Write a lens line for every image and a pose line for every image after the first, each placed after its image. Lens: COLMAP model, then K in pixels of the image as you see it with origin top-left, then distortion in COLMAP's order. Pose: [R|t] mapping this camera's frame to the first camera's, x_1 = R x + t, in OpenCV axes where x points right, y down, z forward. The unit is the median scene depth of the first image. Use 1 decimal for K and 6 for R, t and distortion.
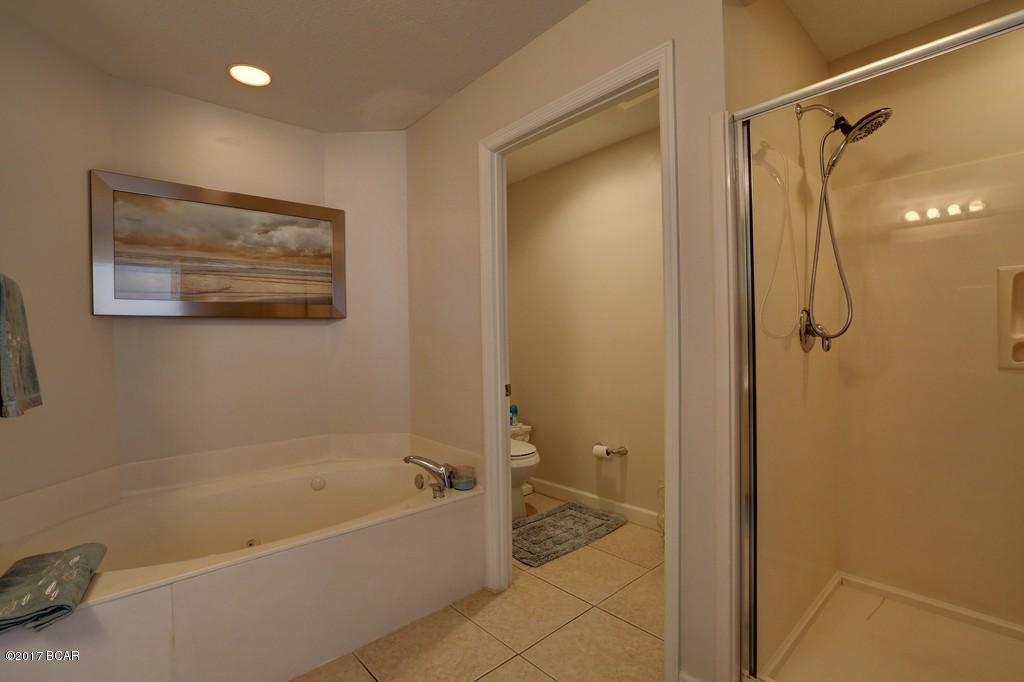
lens RADIAL K [[465.8, 0, 512.0], [0, 465.8, 341.0], [0, 0, 1]] dist [-0.053633, 0.019848]
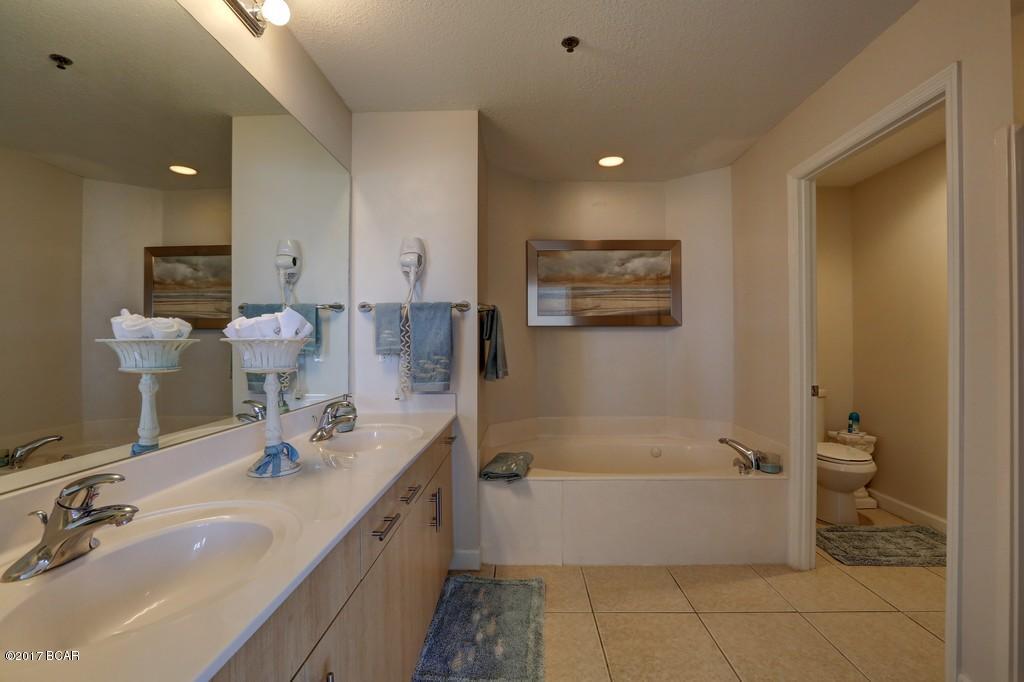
lens RADIAL K [[465.8, 0, 512.0], [0, 465.8, 341.0], [0, 0, 1]] dist [-0.053633, 0.019848]
pose [[0.727329, 0.014929, -0.686126, 0.196710], [-0.016222, 0.999858, 0.004559, -0.006062], [0.686097, 0.007815, 0.727468, -0.267205]]
